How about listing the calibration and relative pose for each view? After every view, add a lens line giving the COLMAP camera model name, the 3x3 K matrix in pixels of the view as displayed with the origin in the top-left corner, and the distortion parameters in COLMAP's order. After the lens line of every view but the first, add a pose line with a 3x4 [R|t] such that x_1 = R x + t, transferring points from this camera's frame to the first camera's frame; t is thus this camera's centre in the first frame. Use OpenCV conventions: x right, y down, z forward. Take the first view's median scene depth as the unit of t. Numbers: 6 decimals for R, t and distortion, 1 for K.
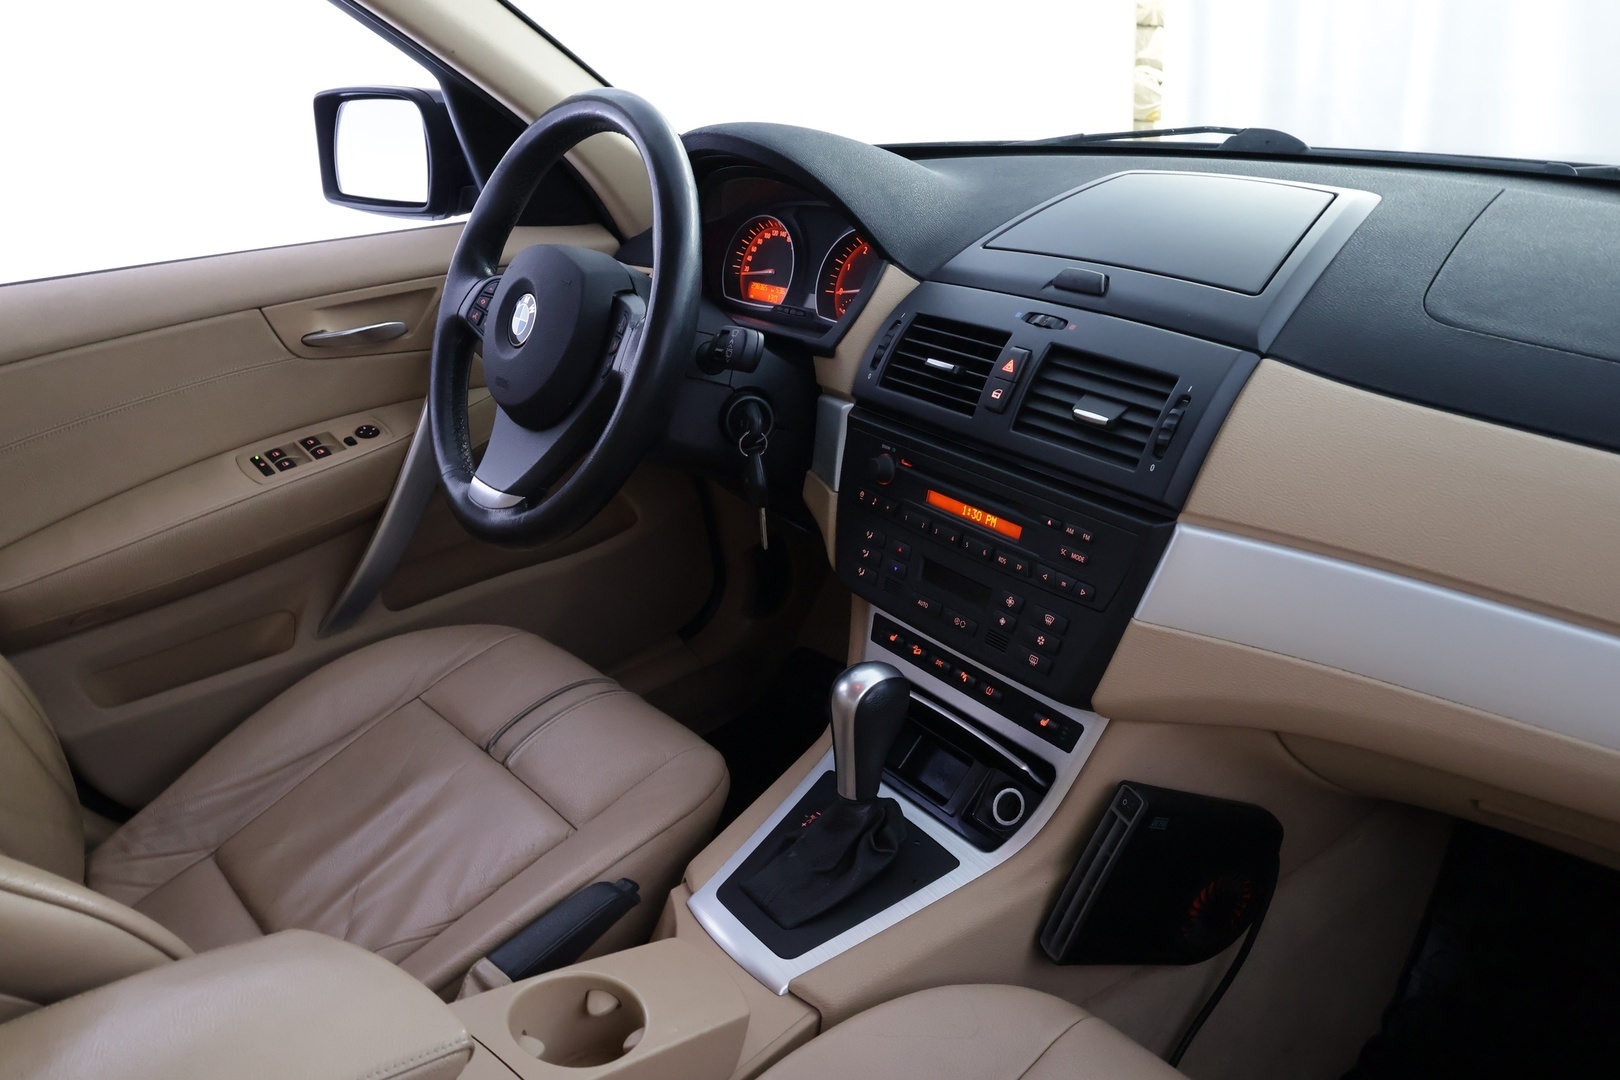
lens RADIAL K [[1245.6, 0, 810.0], [0, 1245.6, 540.0], [0, 0, 1]] dist [0.001980, 0.000073]
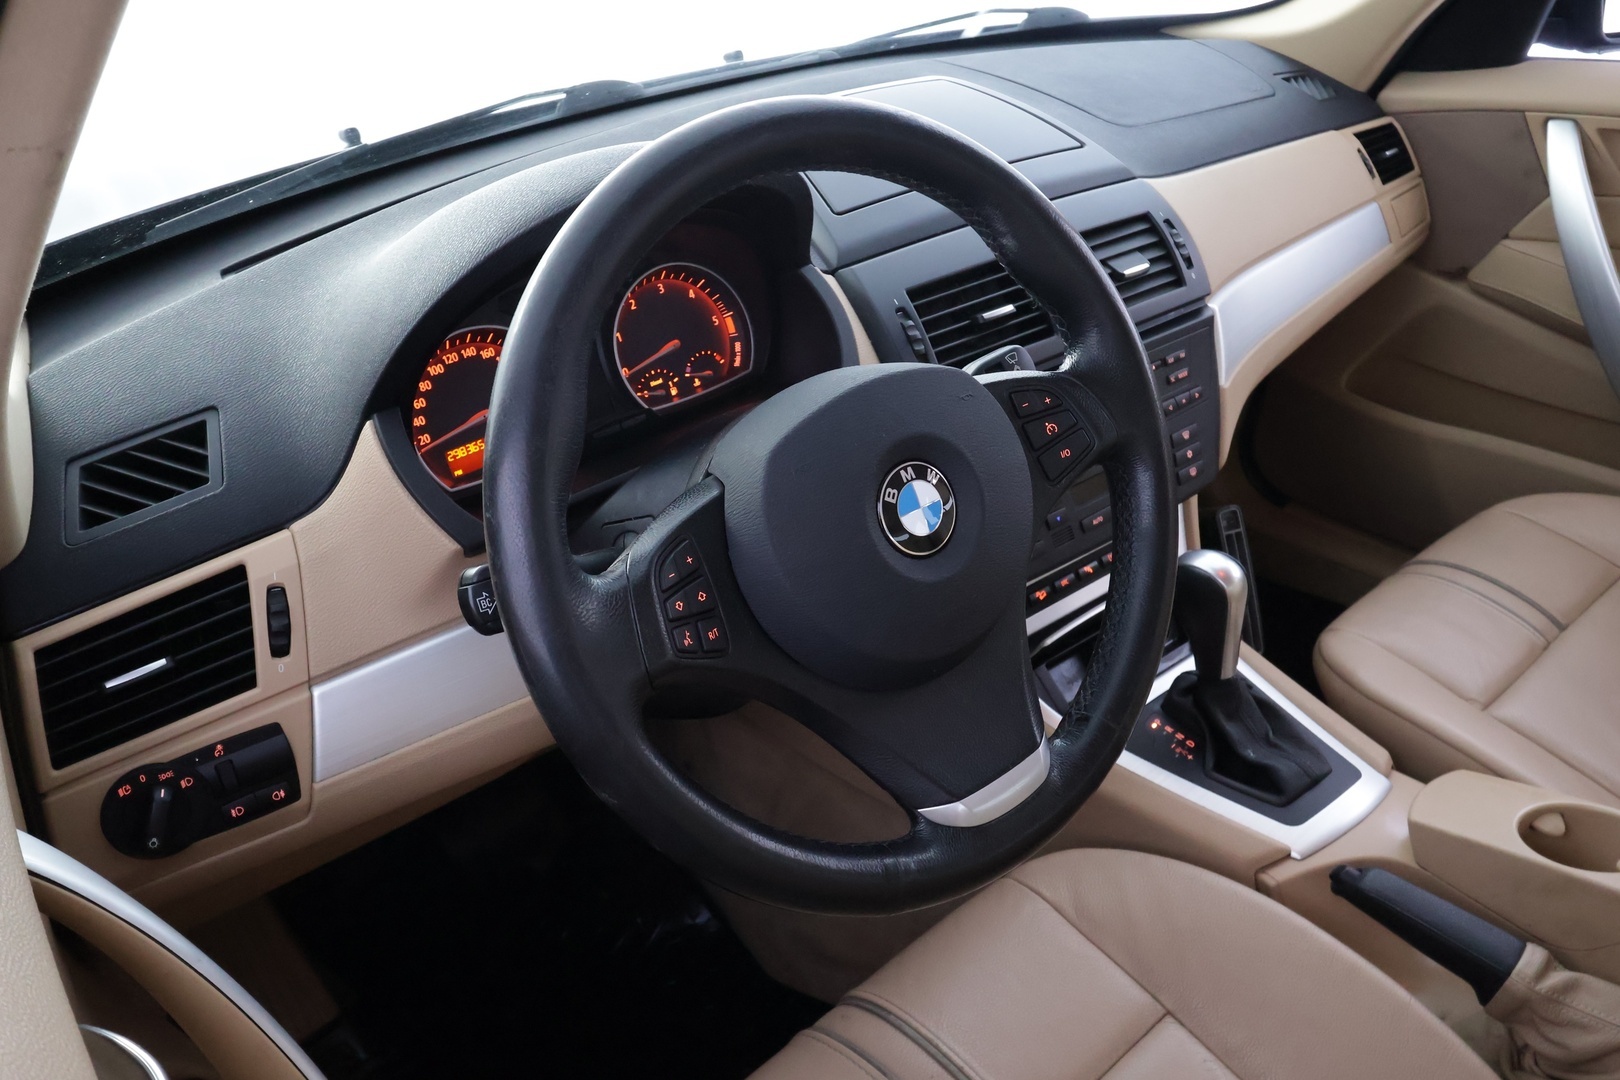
lens RADIAL K [[1254.9, 0, 810.0], [0, 1254.9, 540.0], [0, 0, 1]] dist [-0.007497, -0.002161]
pose [[-0.035482, -0.444611, 0.895021, -0.838883], [0.460442, 0.787593, 0.409499, -0.471586], [-0.886980, 0.426635, 0.176772, 1.059702]]
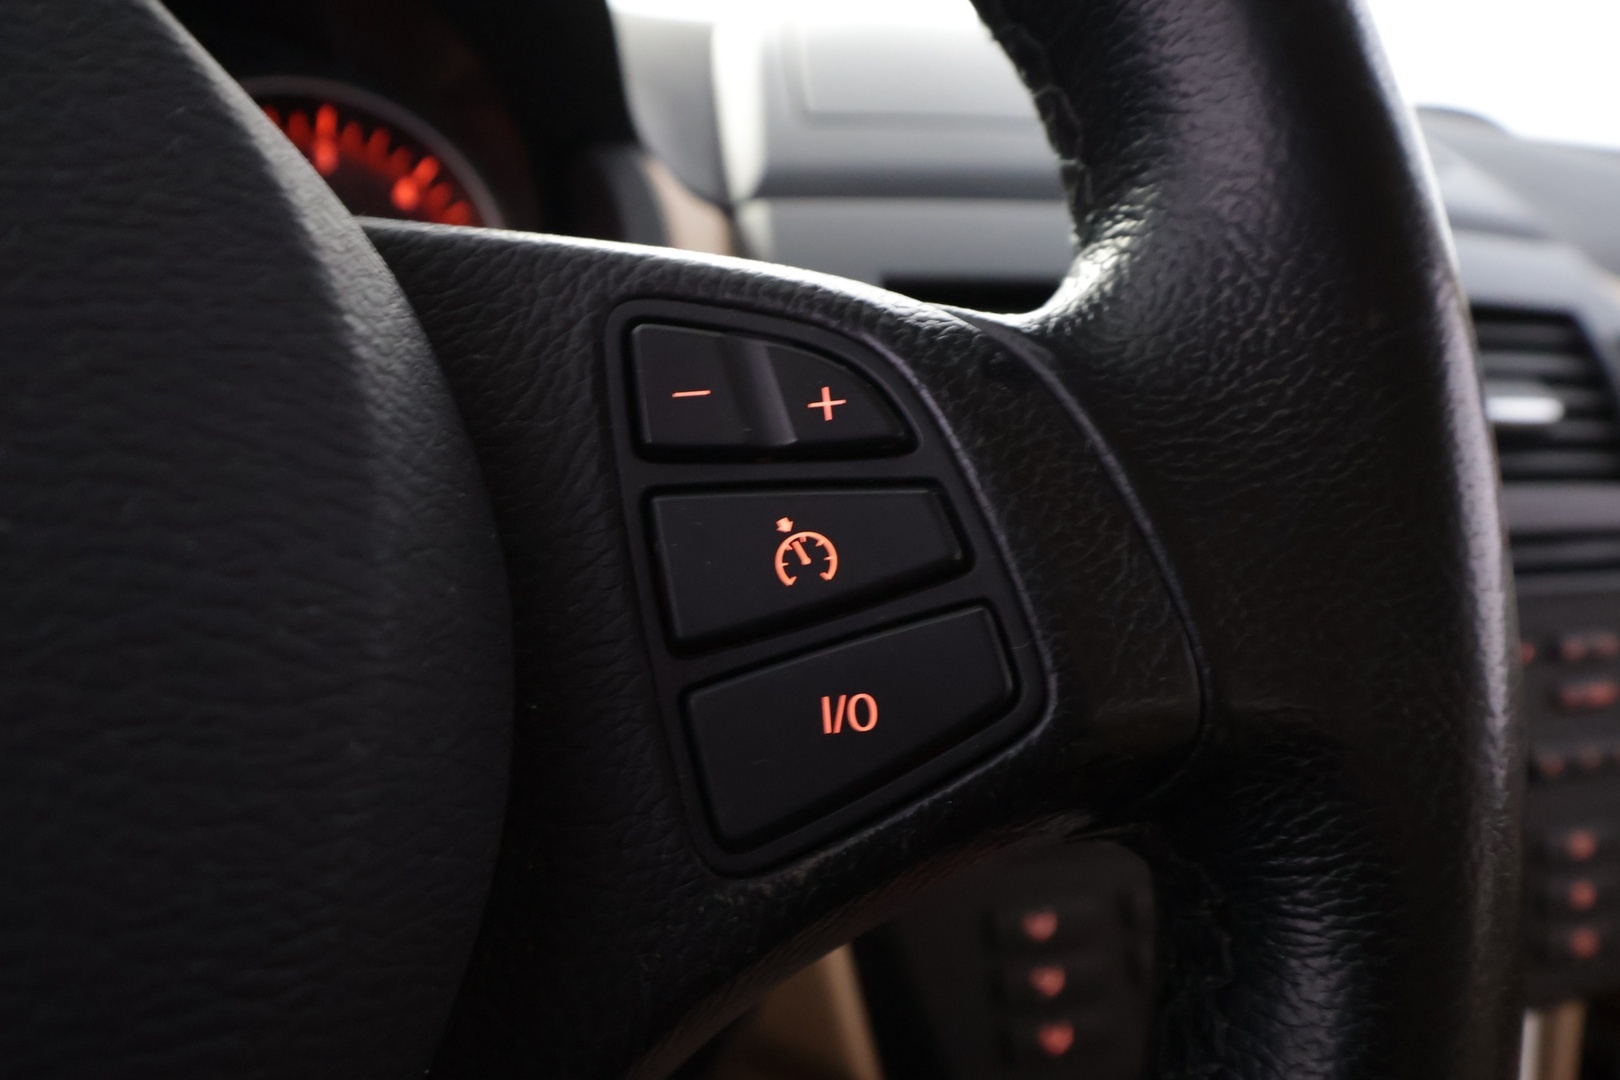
lens RADIAL K [[1254.0, 0, 809.6], [0, 1254.0, 497.1], [0, 0, 1]] dist [-0.004685, -0.001750]
pose [[0.287739, -0.190835, 0.938503, -0.286748], [0.298161, 0.949096, 0.101575, -0.180052], [-0.910113, 0.250598, 0.329991, 0.992045]]
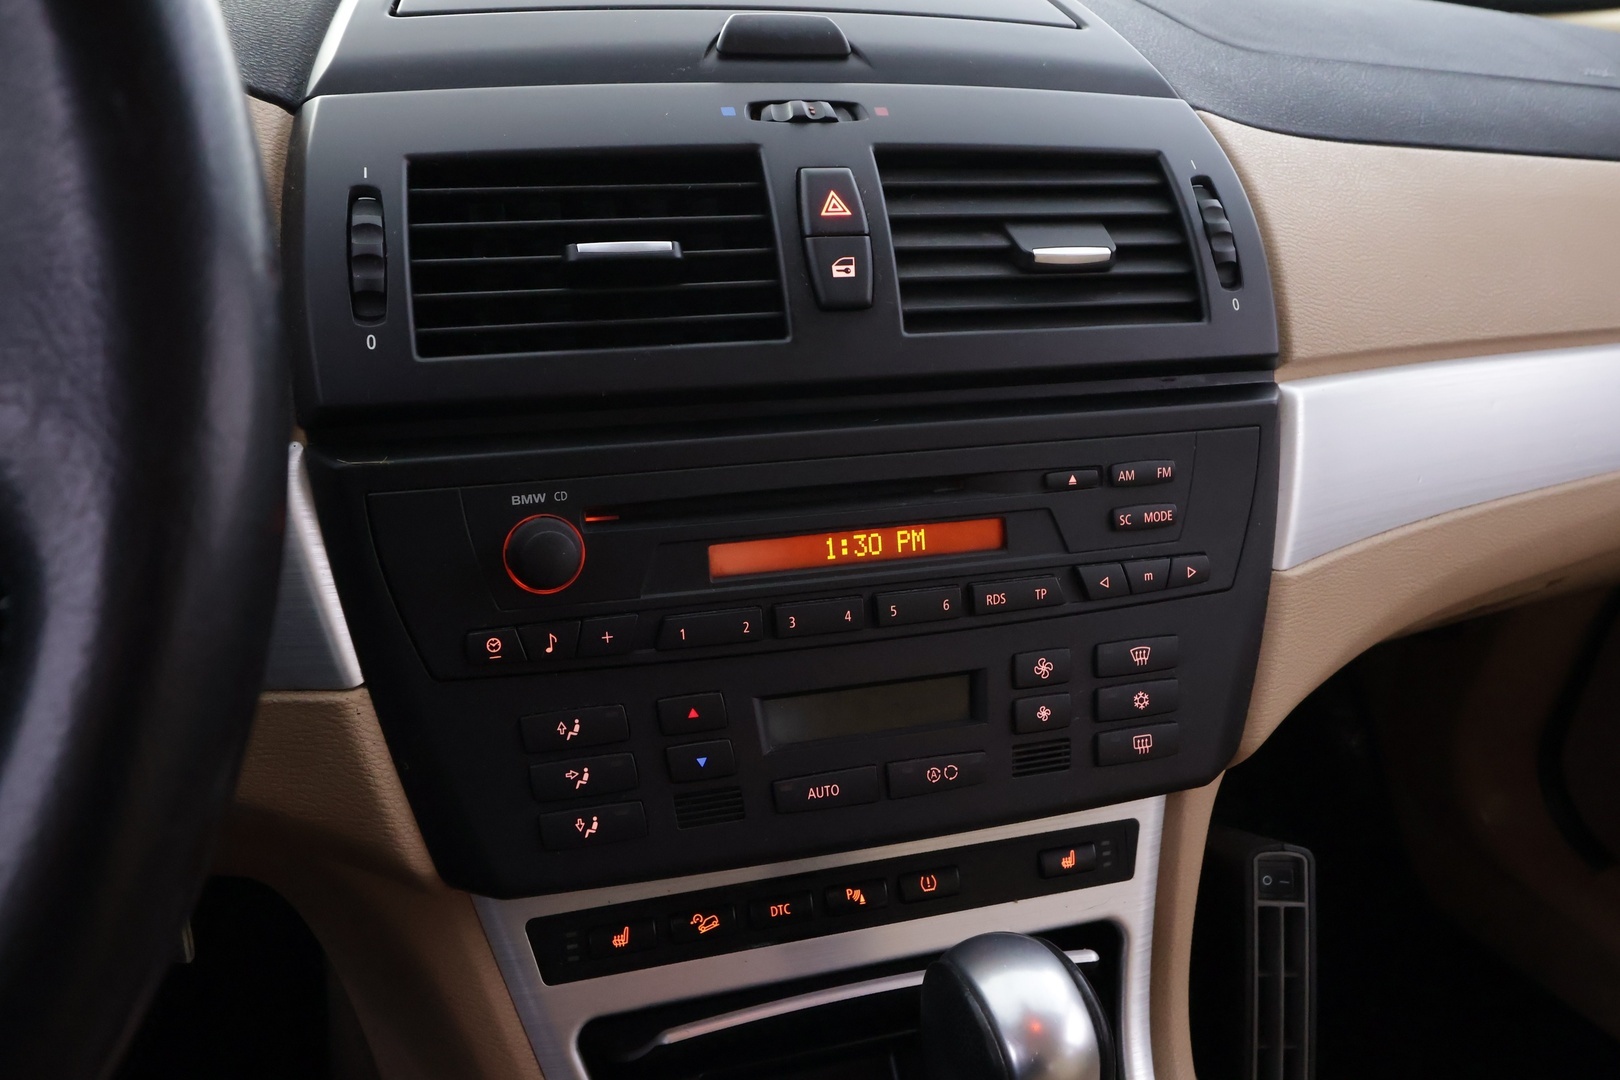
lens RADIAL K [[1254.0, 0, 809.6], [0, 1254.0, 497.1], [0, 0, 1]] dist [-0.004685, -0.001750]
pose [[0.338917, -0.283178, 0.897188, -0.273094], [0.343729, 0.924972, 0.162102, -0.115789], [-0.875777, 0.253450, 0.410825, 0.821500]]
